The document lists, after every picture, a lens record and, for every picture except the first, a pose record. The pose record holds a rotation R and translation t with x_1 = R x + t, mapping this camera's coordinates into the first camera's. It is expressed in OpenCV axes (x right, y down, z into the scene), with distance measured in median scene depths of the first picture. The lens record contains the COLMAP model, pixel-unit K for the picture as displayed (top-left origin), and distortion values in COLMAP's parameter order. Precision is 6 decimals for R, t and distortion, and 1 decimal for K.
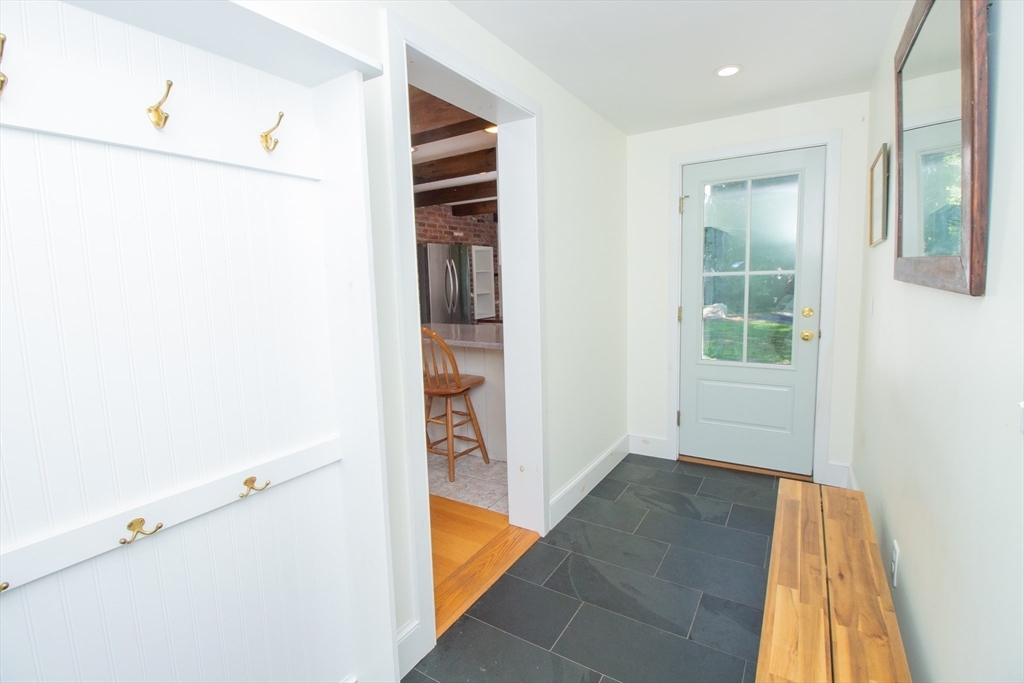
lens RADIAL K [[478.0, 0, 509.8], [0, 478.0, 334.9], [0, 0, 1]] dist [0.000929, -0.013432]
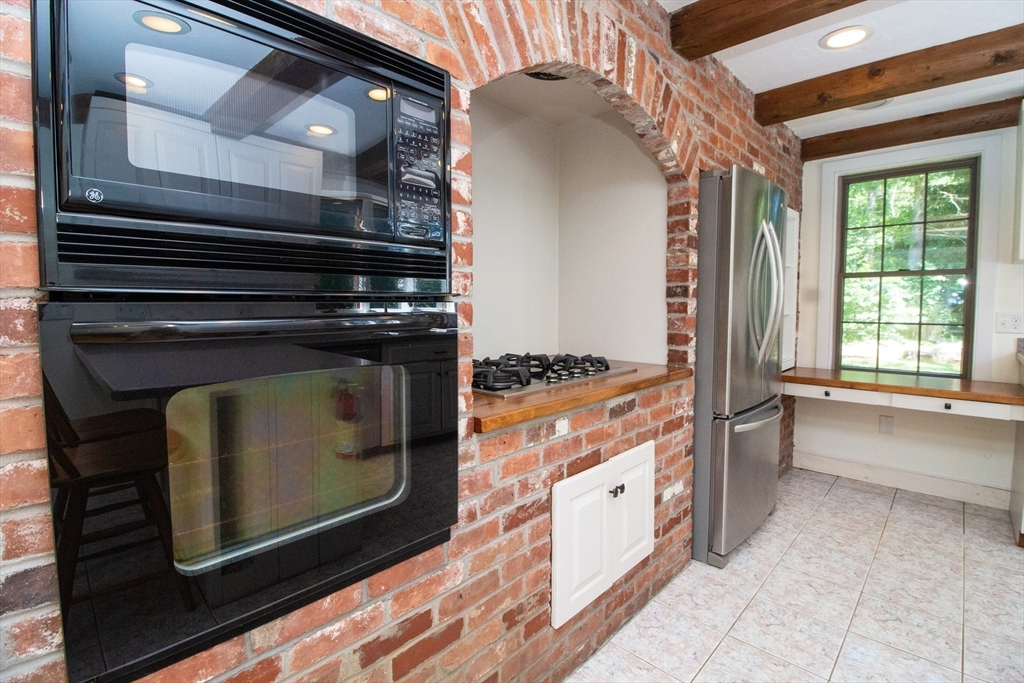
lens RADIAL K [[481.5, 0, 518.0], [0, 481.5, 333.2], [0, 0, 1]] dist [-0.001006, -0.010069]
pose [[0.981673, 0.040445, -0.186231, -0.227546], [-0.050029, 0.997639, -0.047054, -0.039188], [0.183888, 0.055509, 0.981379, 0.560415]]
